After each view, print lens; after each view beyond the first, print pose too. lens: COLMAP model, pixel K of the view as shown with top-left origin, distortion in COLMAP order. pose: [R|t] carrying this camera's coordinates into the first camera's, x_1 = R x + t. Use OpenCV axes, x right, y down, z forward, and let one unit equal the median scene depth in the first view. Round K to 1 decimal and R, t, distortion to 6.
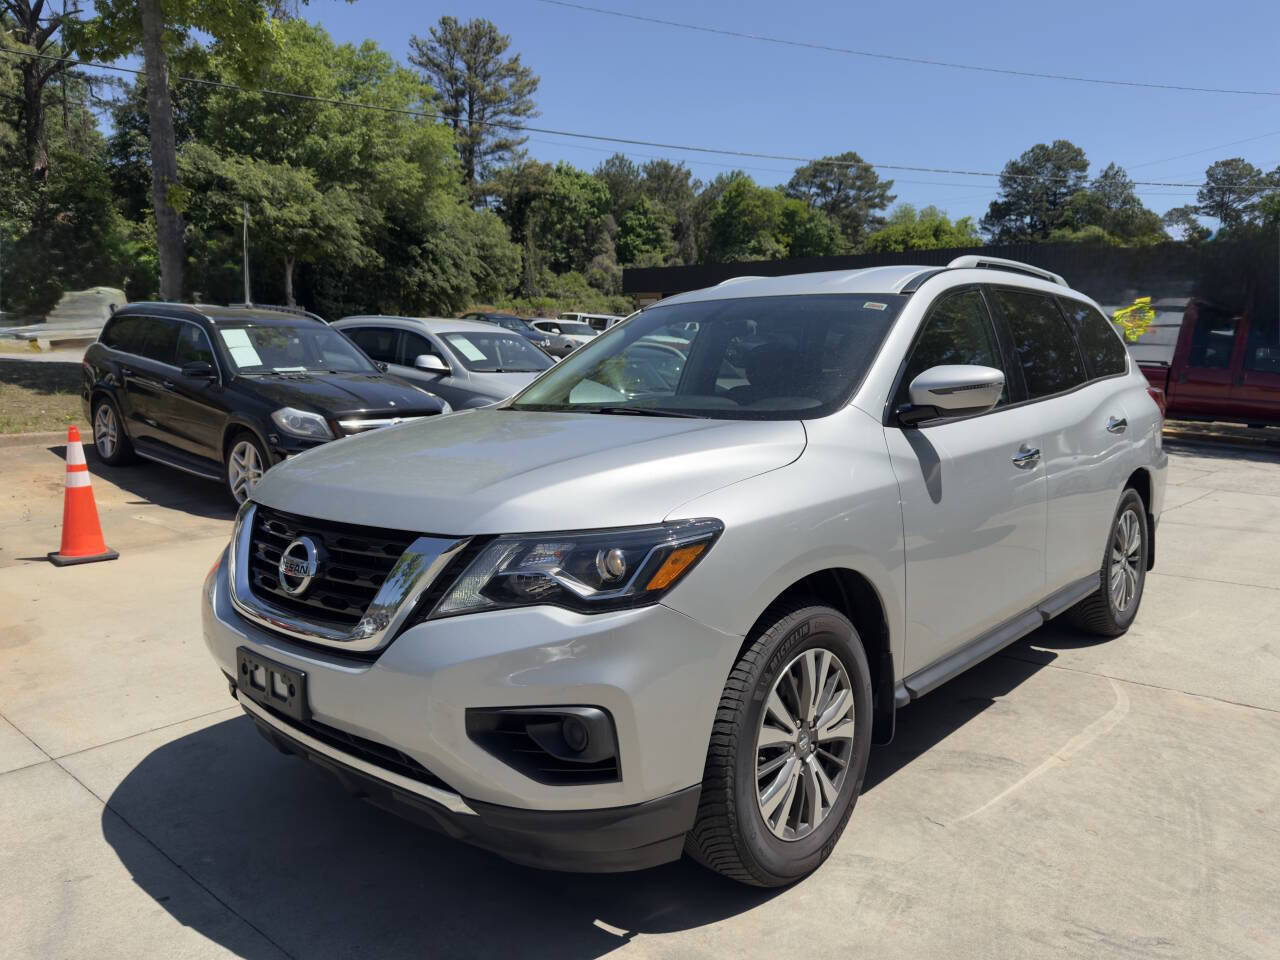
lens RADIAL K [[921.9, 0, 643.9], [0, 921.9, 473.0], [0, 0, 1]] dist [0.039795, -0.053218]
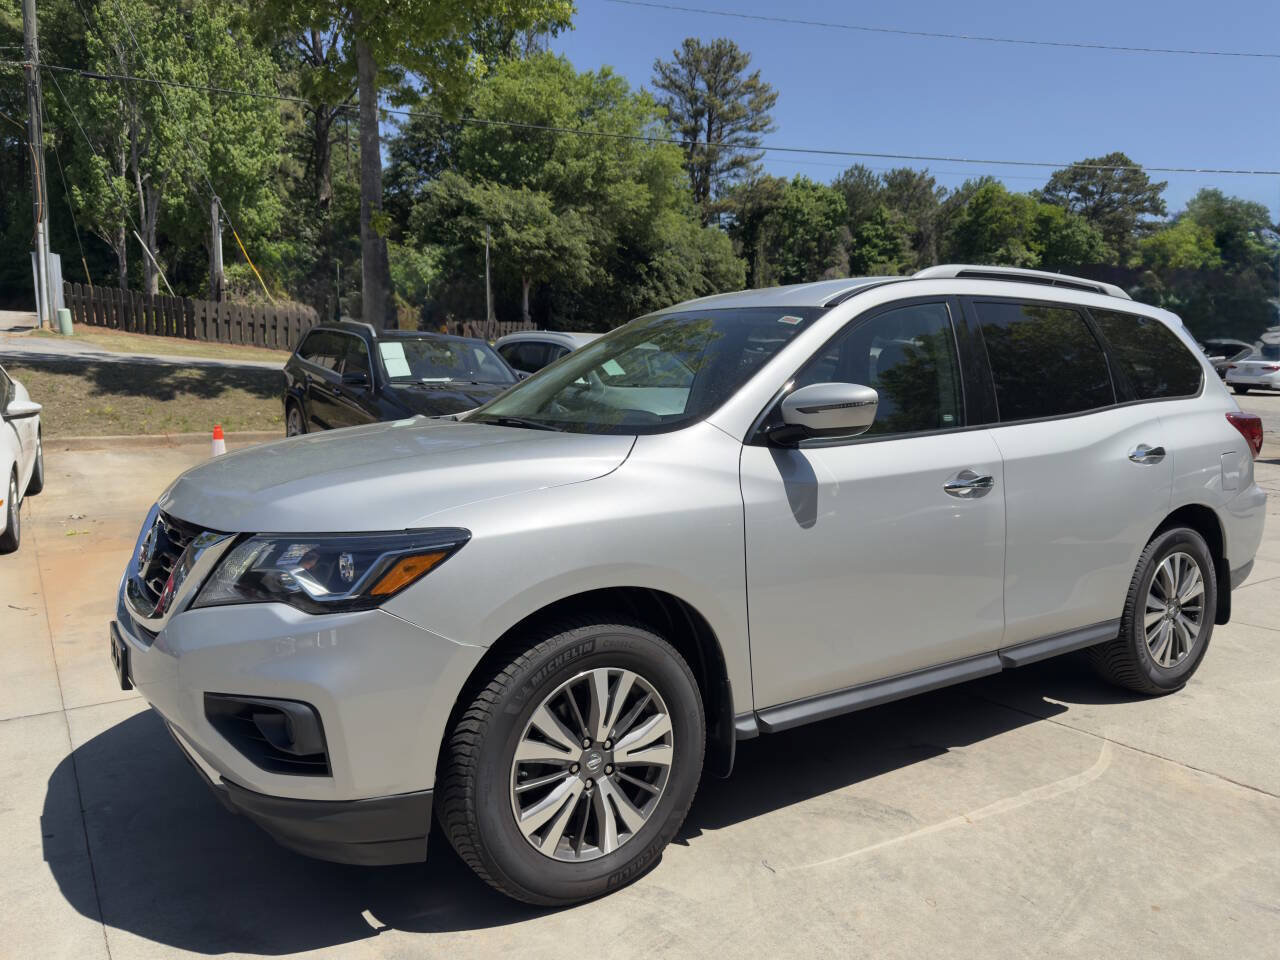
lens RADIAL K [[921.9, 0, 644.8], [0, 921.9, 483.3], [0, 0, 1]] dist [0.039795, -0.053218]
pose [[0.969984, 0.040525, -0.239766, 0.128298], [-0.041718, 0.999129, 0.000101, -0.002235], [0.239562, 0.009904, 0.970831, 0.016659]]
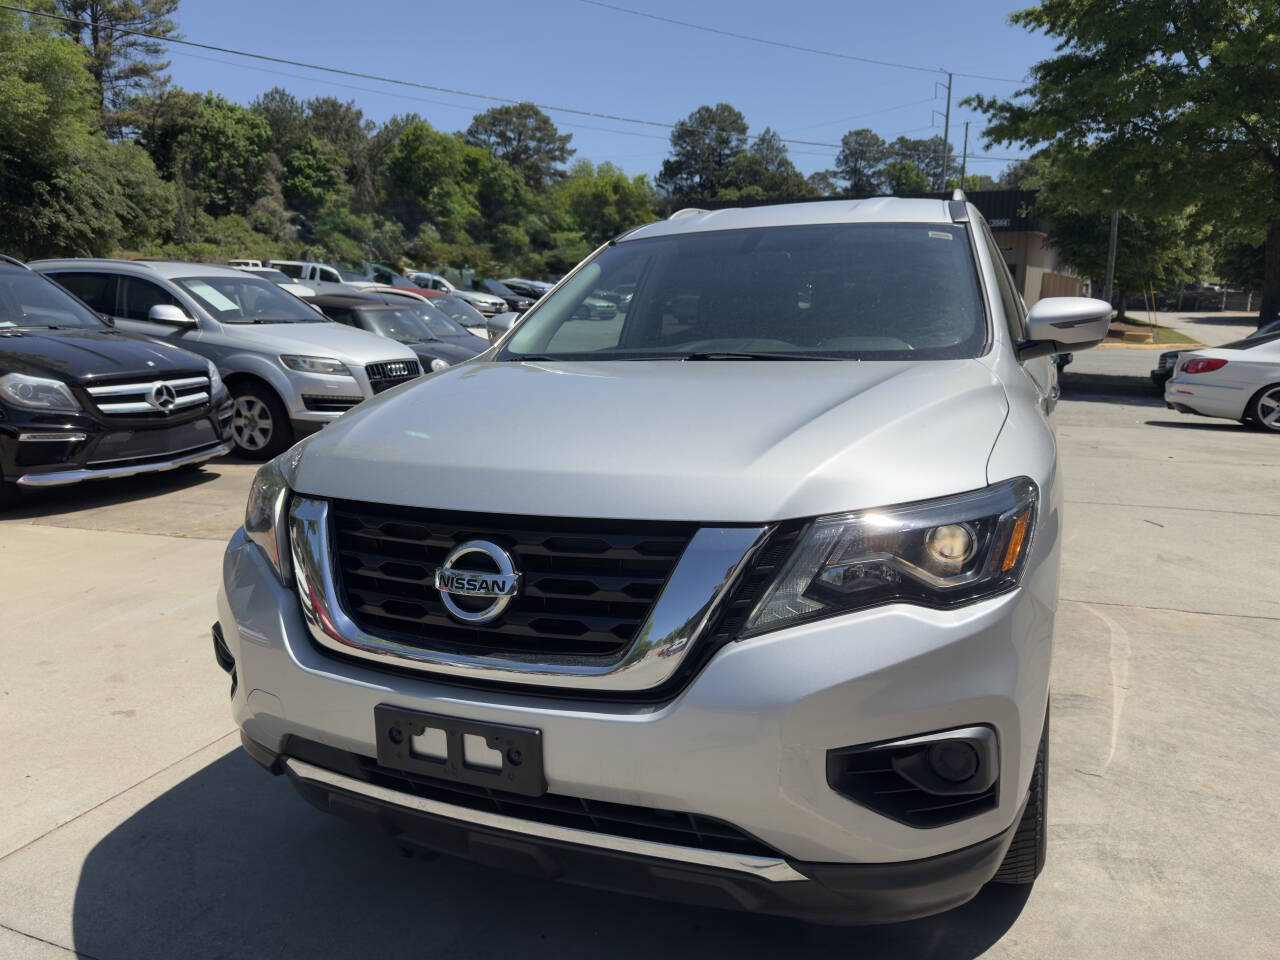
lens RADIAL K [[921.9, 0, 644.6], [0, 921.9, 459.6], [0, 0, 1]] dist [0.039795, -0.053218]
pose [[0.945049, -0.061577, 0.321077, -0.129907], [0.049875, 0.997761, 0.044553, -0.005138], [-0.323102, -0.026091, 0.946004, 0.078862]]
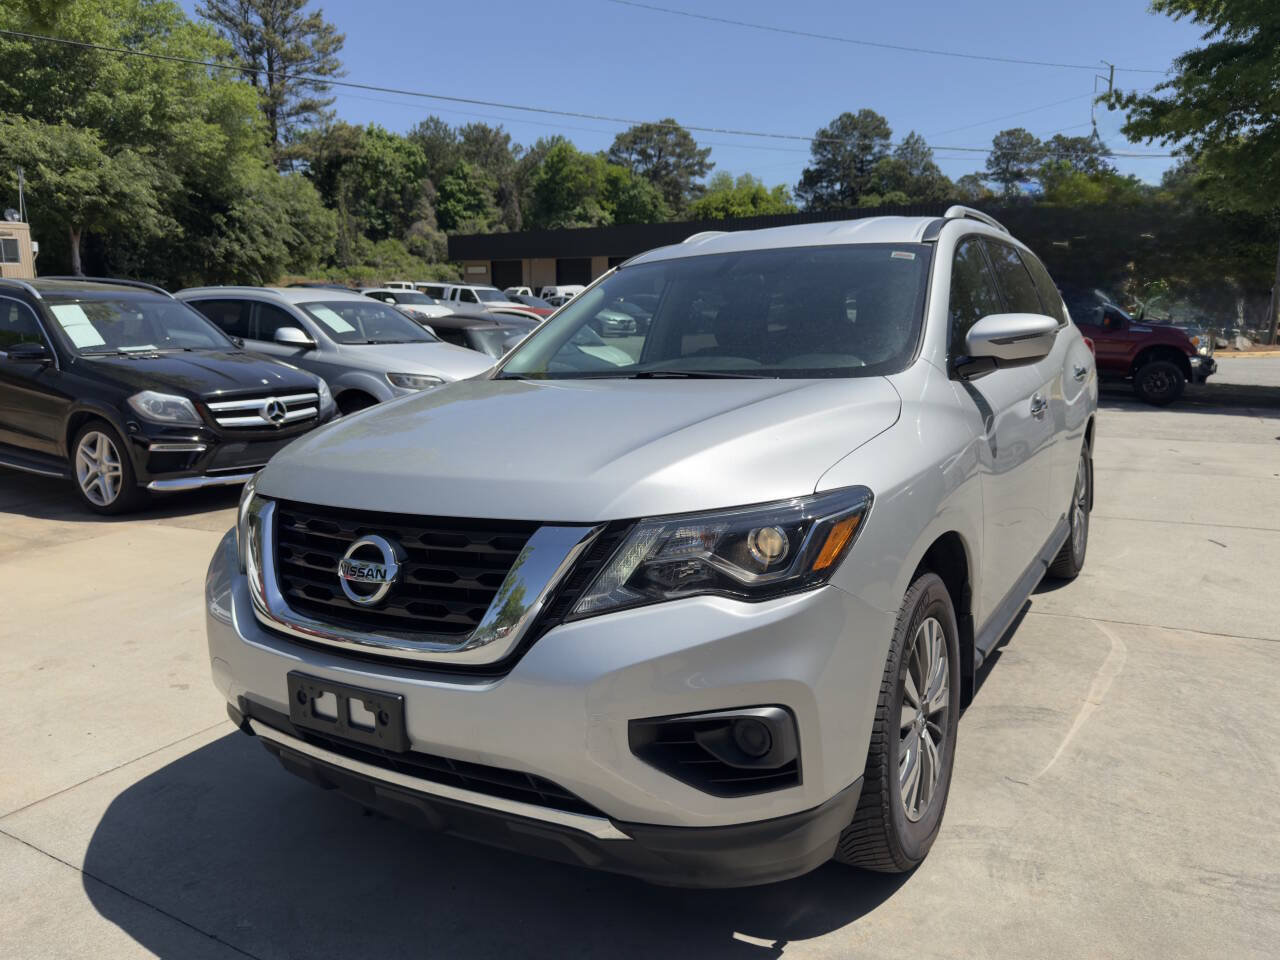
lens RADIAL K [[921.9, 0, 643.0], [0, 921.9, 468.8], [0, 0, 1]] dist [0.039795, -0.053218]
pose [[0.983086, -0.054143, 0.174958, -0.073444], [0.049075, 0.998244, 0.033165, -0.001909], [-0.176447, -0.024018, 0.984017, 0.035754]]
